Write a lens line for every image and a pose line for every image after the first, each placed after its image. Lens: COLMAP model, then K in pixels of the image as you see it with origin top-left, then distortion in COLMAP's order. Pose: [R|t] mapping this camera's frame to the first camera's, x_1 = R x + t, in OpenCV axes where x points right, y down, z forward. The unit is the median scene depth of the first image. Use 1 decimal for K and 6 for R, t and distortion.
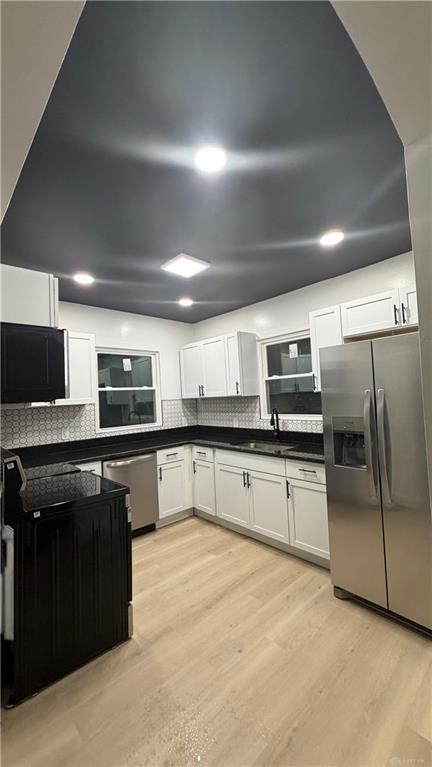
lens RADIAL K [[306.0, 0, 216.0], [0, 306.0, 383.5], [0, 0, 1]] dist [0.002139, -0.000119]
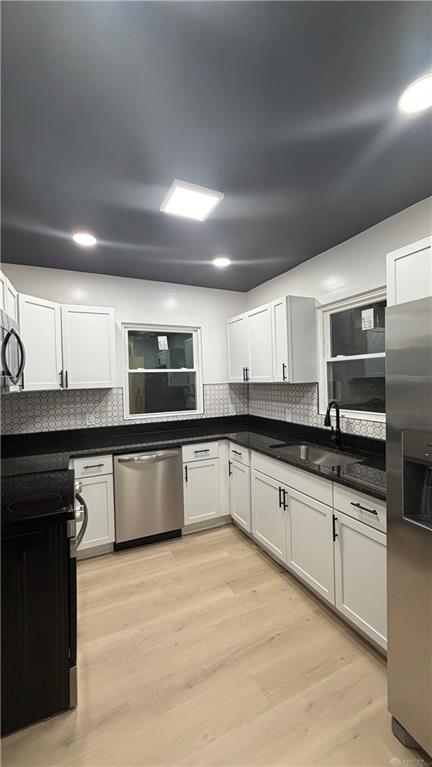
lens RADIAL K [[306.0, 0, 216.0], [0, 306.0, 383.5], [0, 0, 1]] dist [0.002139, -0.000119]
pose [[0.953861, 0.026590, -0.299070, 0.133867], [-0.006187, 0.997600, 0.068961, -0.008112], [0.300186, -0.063929, 0.951736, 0.229809]]
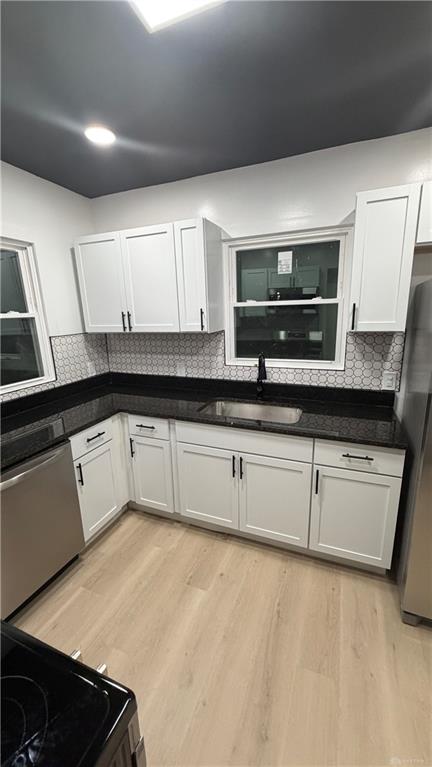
lens RADIAL K [[306.0, 0, 216.0], [0, 306.0, 383.5], [0, 0, 1]] dist [0.002139, -0.000119]
pose [[0.905582, -0.079992, 0.416561, -0.167640], [-0.031051, 0.966920, 0.253181, -0.017382], [-0.423034, -0.242211, 0.873142, 0.417172]]
